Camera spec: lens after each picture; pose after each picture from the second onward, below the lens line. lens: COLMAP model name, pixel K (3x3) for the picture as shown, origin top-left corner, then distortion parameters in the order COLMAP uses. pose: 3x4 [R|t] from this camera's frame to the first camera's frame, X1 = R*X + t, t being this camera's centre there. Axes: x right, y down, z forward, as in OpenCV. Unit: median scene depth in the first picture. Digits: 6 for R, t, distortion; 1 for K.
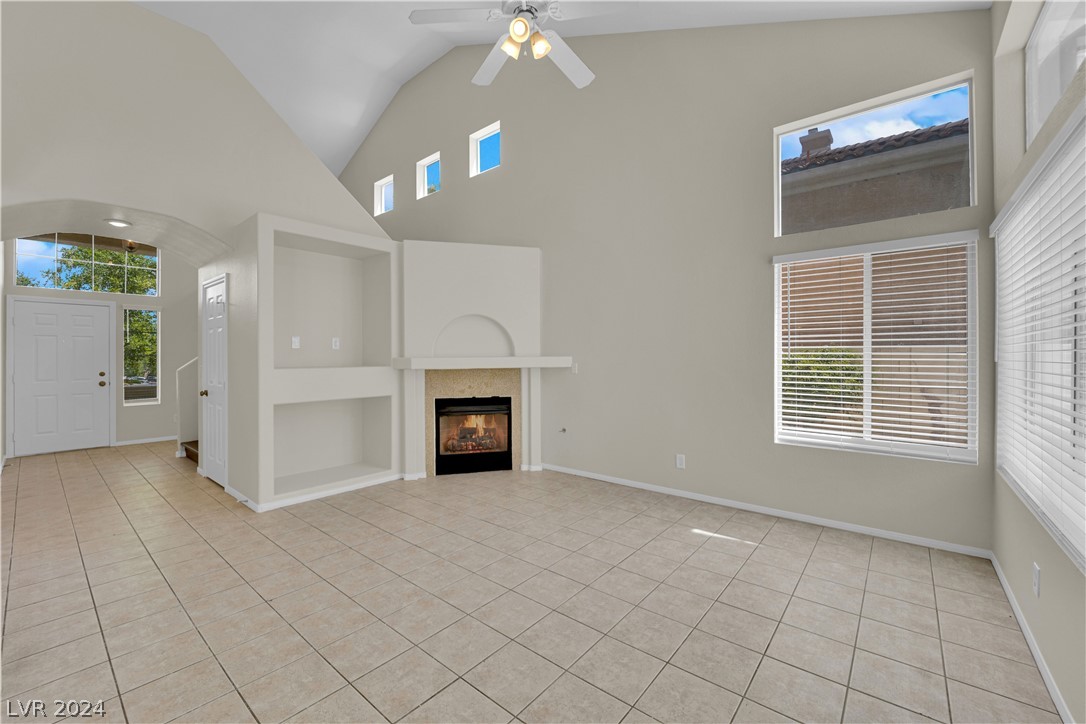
lens RADIAL K [[437.5, 0, 539.3], [0, 437.5, 360.8], [0, 0, 1]] dist [-0.012275, -0.001507]
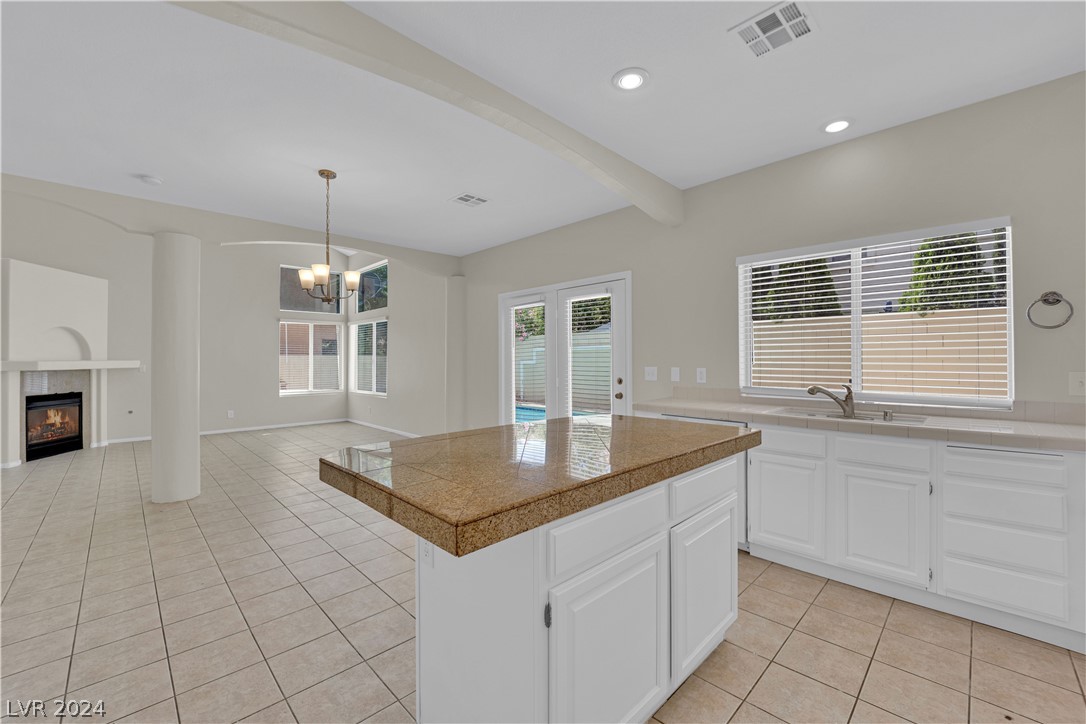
lens RADIAL K [[437.5, 0, 543.8], [0, 437.5, 357.2], [0, 0, 1]] dist [-0.012275, -0.001507]
pose [[0.091930, 0.008907, 0.995726, -1.230761], [0.009885, 0.999903, -0.009857, 0.007430], [-0.995716, 0.010749, 0.091833, -0.475834]]
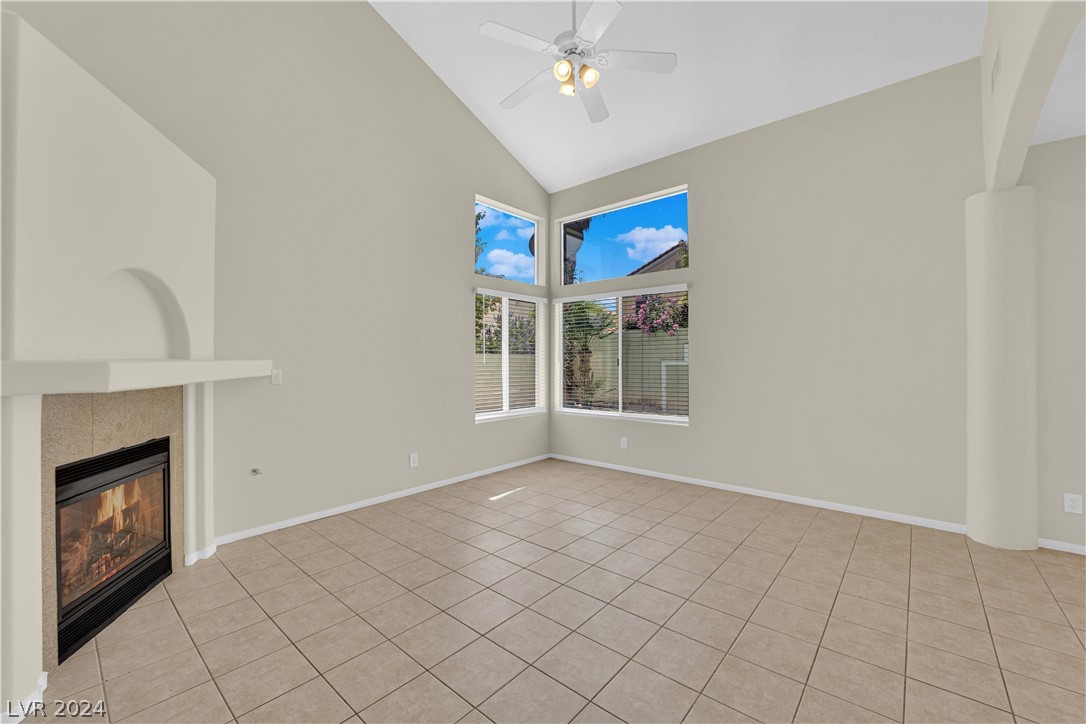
lens RADIAL K [[437.5, 0, 545.7], [0, 437.5, 358.7], [0, 0, 1]] dist [-0.012275, -0.001507]
pose [[0.007636, 0.009250, 0.999928, -0.602723], [0.013133, 0.999870, -0.009349, 0.000253], [-0.999885, 0.013203, 0.007513, 0.555855]]
